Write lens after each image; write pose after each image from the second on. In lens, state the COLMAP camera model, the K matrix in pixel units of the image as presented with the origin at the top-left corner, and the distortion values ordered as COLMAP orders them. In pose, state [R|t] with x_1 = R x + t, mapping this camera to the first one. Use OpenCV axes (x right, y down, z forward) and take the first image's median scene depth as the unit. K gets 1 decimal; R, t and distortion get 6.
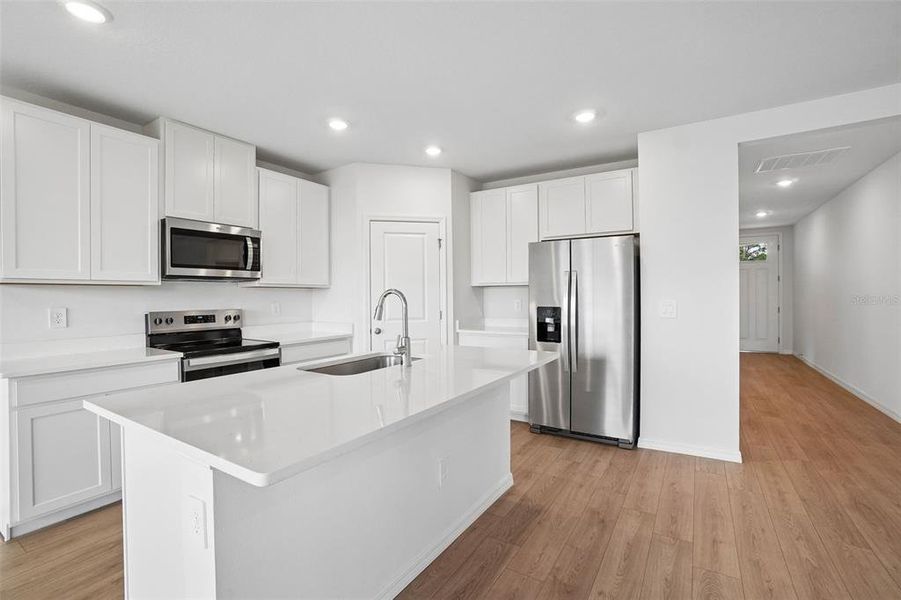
lens RADIAL K [[404.2, 0, 450.5], [0, 404.2, 300.0], [0, 0, 1]] dist [-0.062577, 0.022491]
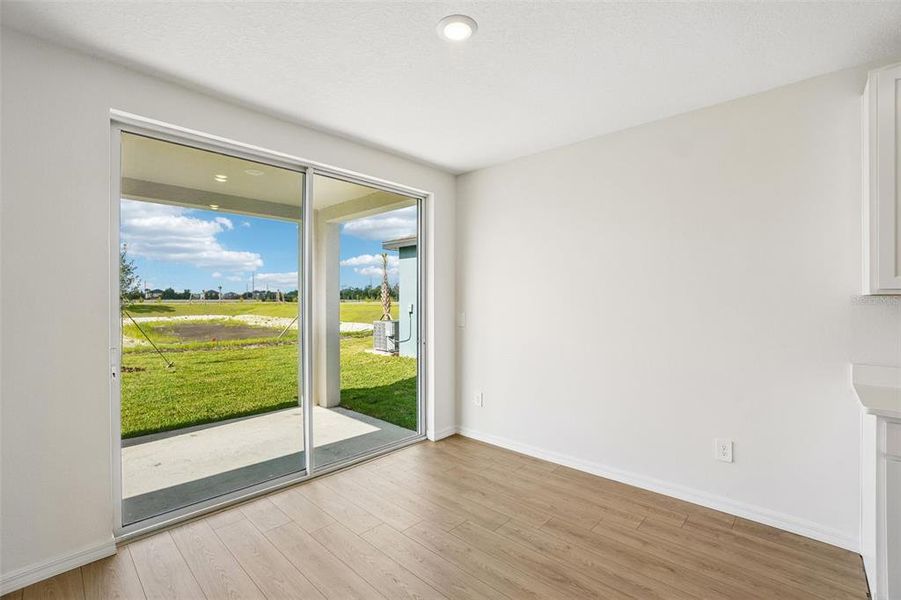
lens RADIAL K [[400.0, 0, 452.0], [0, 400.0, 296.4], [0, 0, 1]] dist [-0.060919, 0.021302]
pose [[-0.185059, 0.003218, -0.982722, -0.121690], [-0.007444, 0.999961, 0.004677, -0.025253], [0.982699, 0.008181, -0.185028, 0.168826]]
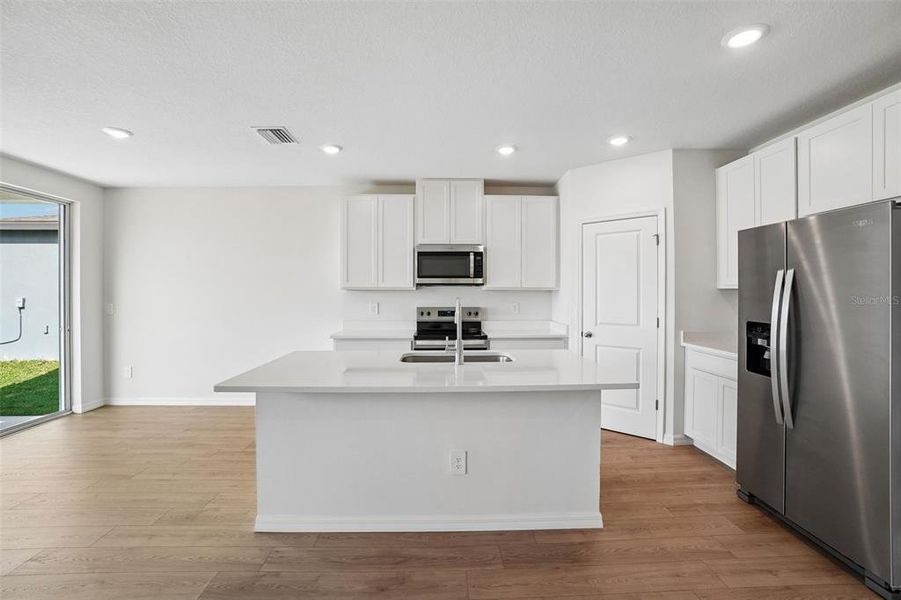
lens RADIAL K [[400.0, 0, 452.0], [0, 400.0, 296.4], [0, 0, 1]] dist [-0.060919, 0.021302]
pose [[0.559332, 0.018777, -0.828731, 0.538388], [-0.014531, 0.999812, 0.012846, -0.029999], [0.828817, 0.004857, 0.559499, 0.219829]]
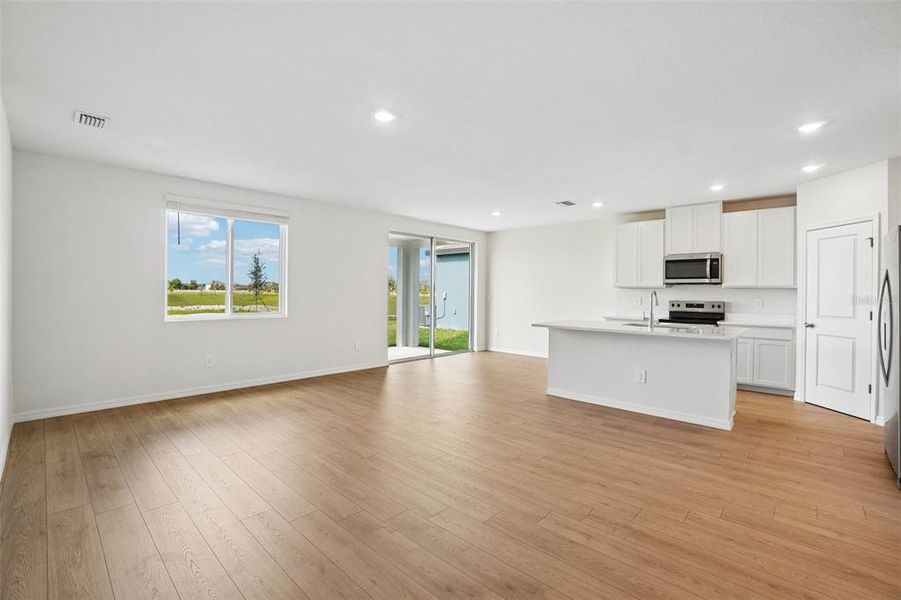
lens RADIAL K [[400.0, 0, 452.0], [0, 400.0, 296.4], [0, 0, 1]] dist [-0.060919, 0.021302]
pose [[-0.191688, 0.019542, -0.981261, 1.361574], [-0.016384, 0.999599, 0.023108, -0.018122], [0.981319, 0.020506, -0.191291, 0.242188]]
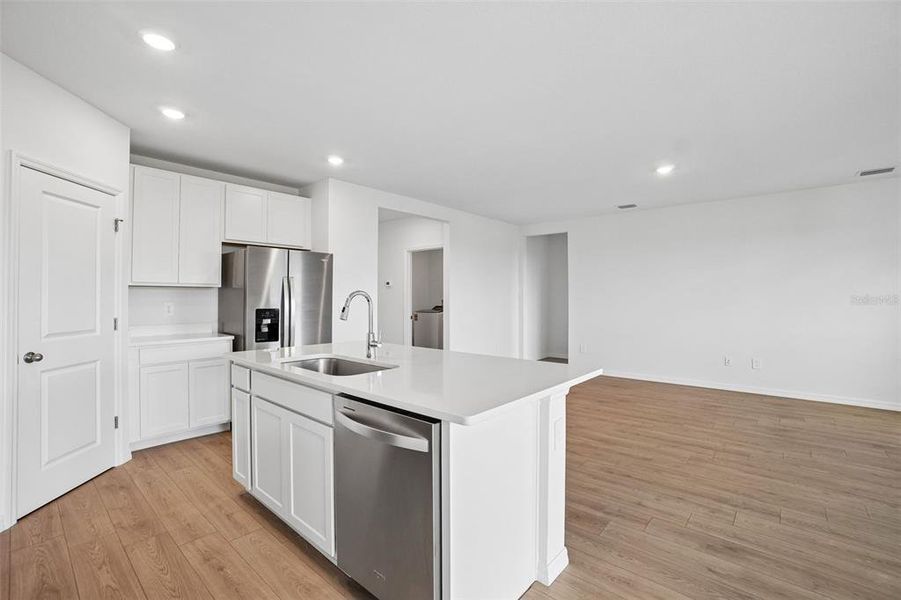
lens RADIAL K [[400.0, 0, 452.0], [0, 400.0, 296.4], [0, 0, 1]] dist [-0.060919, 0.021302]
pose [[0.155875, 0.011325, 0.987712, -0.781403], [0.010254, 0.999862, -0.013082, 0.002942], [-0.987724, 0.012167, 0.155737, 0.384023]]
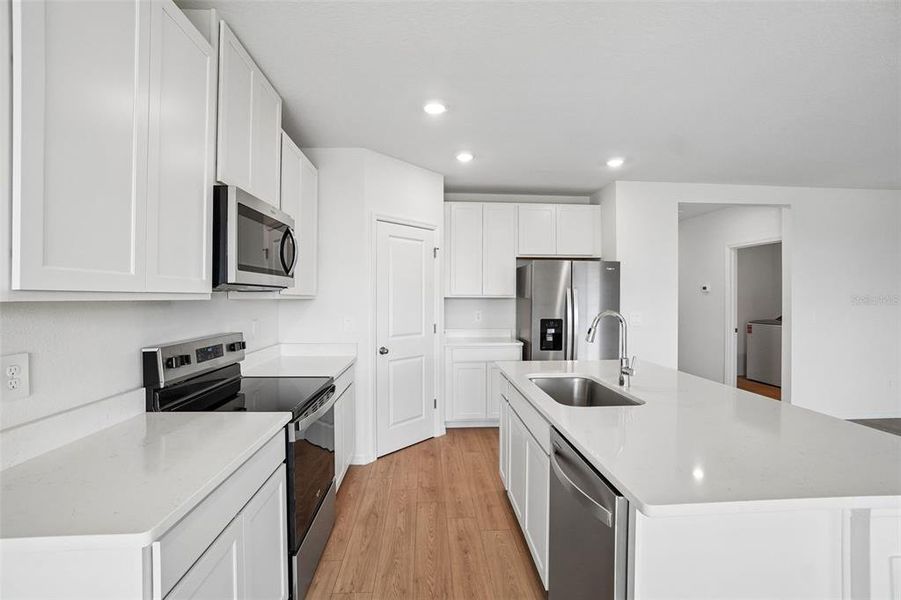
lens RADIAL K [[400.0, 0, 452.0], [0, 400.0, 296.4], [0, 0, 1]] dist [-0.060919, 0.021302]
pose [[0.813300, 0.011208, 0.581737, -0.682123], [-0.003151, 0.999885, -0.014859, -0.030903], [-0.581837, 0.010252, 0.813241, 0.283666]]
